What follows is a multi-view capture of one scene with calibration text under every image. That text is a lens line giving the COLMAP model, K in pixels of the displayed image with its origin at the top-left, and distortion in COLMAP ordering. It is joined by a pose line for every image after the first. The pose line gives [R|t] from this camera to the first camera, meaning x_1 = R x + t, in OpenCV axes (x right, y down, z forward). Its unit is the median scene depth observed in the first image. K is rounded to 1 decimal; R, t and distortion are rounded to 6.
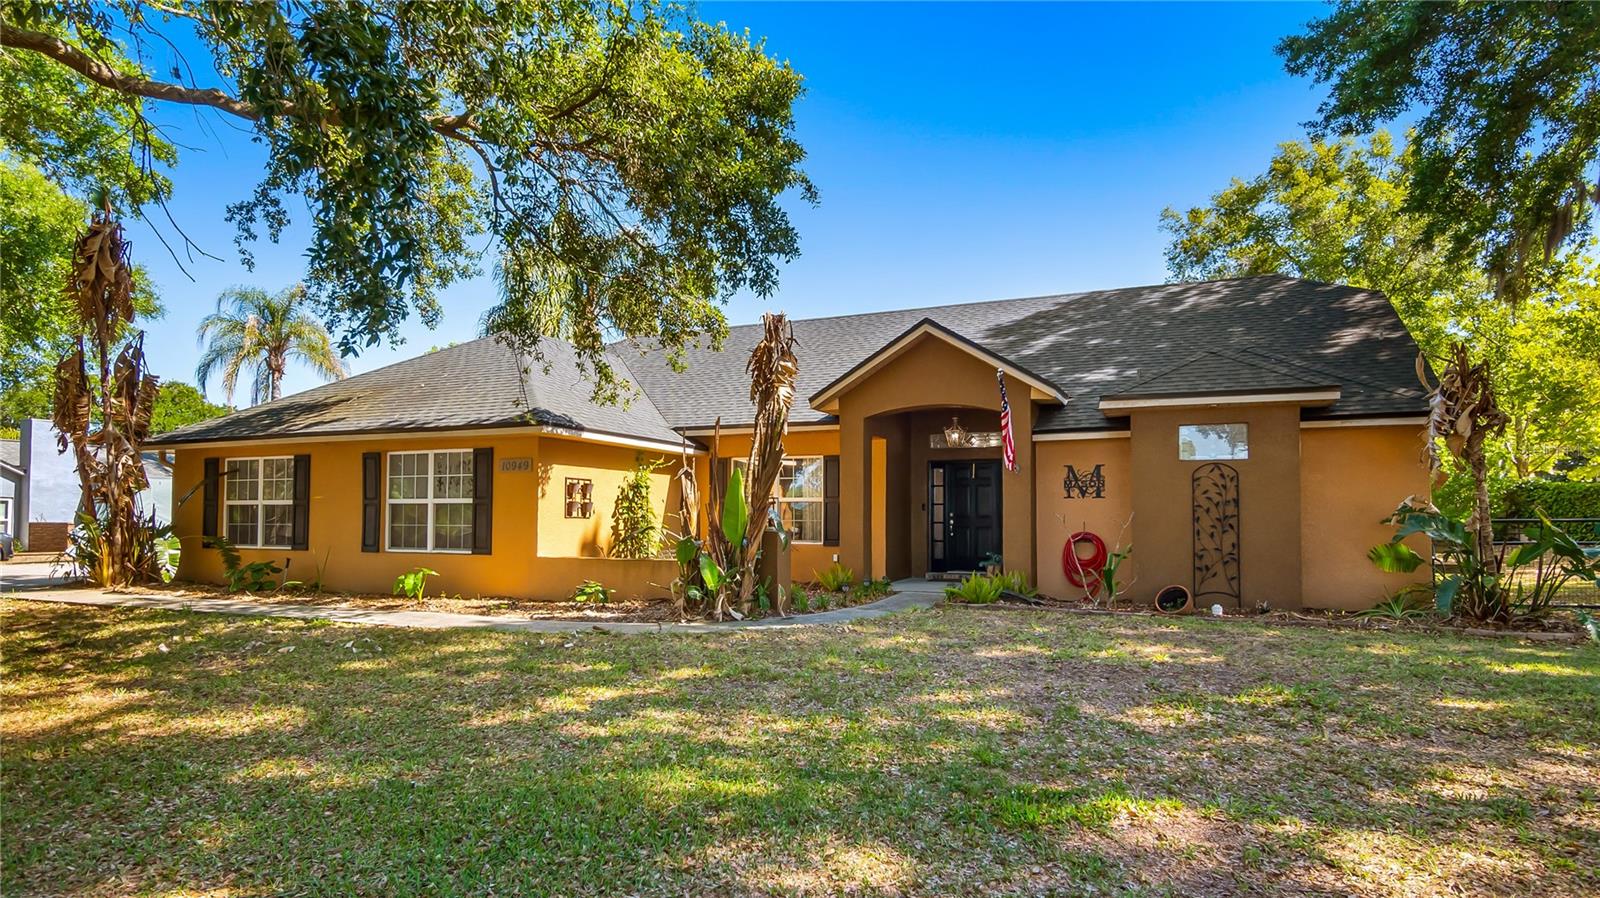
lens RADIAL K [[956.4, 0, 800.0], [0, 956.4, 465.2], [0, 0, 1]] dist [0.000024, -0.001619]
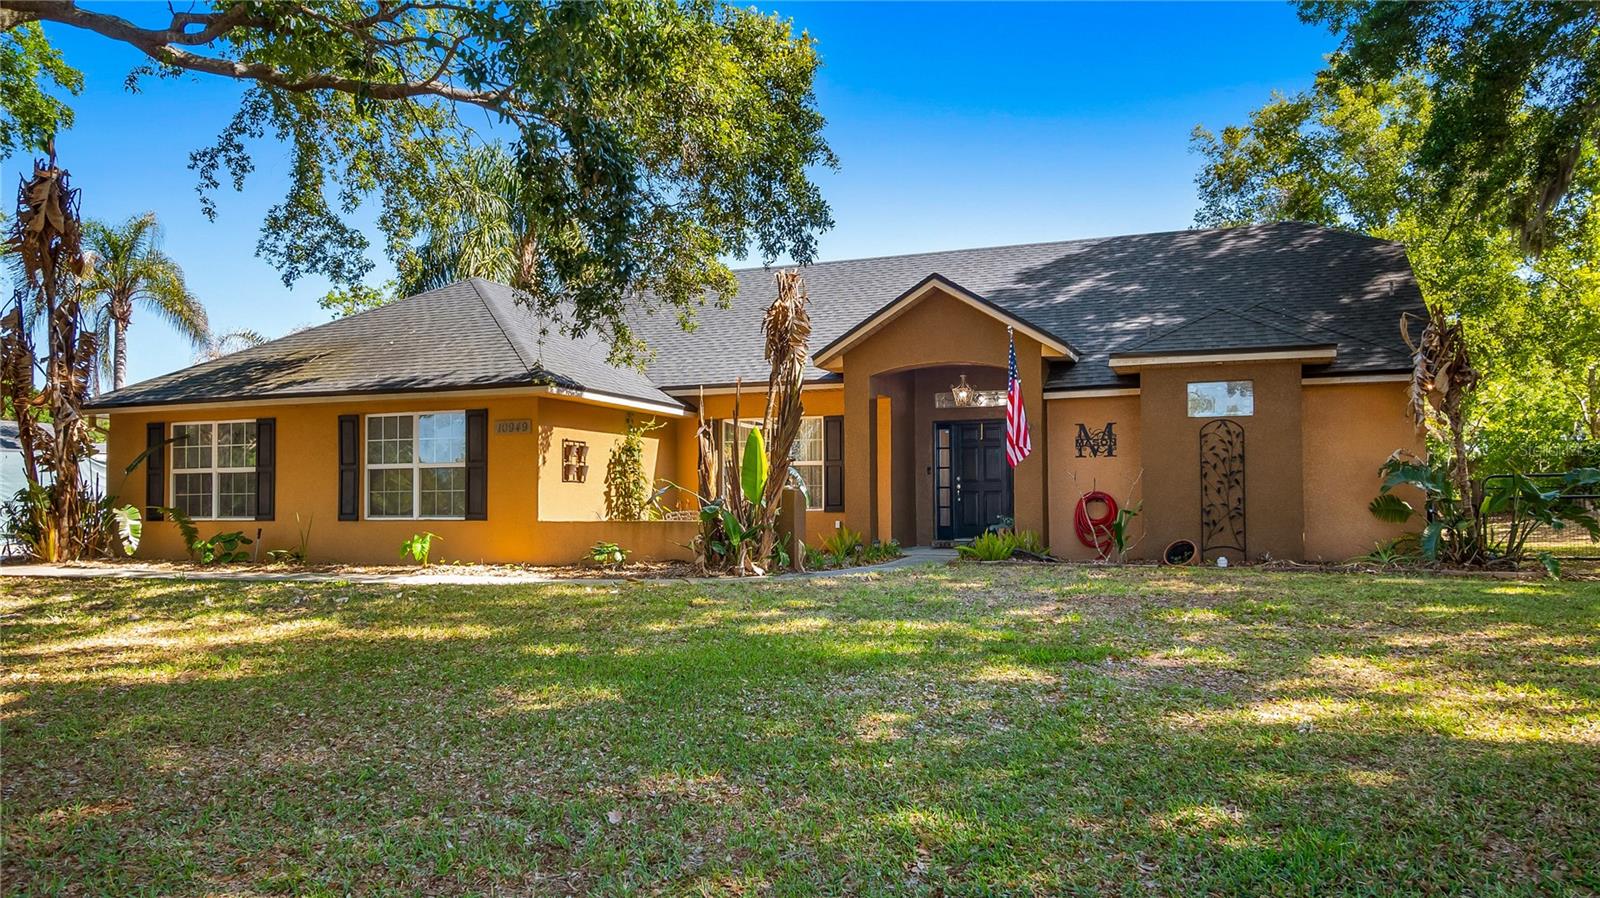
lens RADIAL K [[1250.5, 0, 801.2], [0, 1250.5, 443.6], [0, 0, 1]] dist [-0.009291, 0.008950]
pose [[0.998861, -0.006428, 0.047279, -0.061845], [0.006147, 0.999963, 0.006089, 0.010224], [-0.047316, -0.005791, 0.998863, -0.251726]]
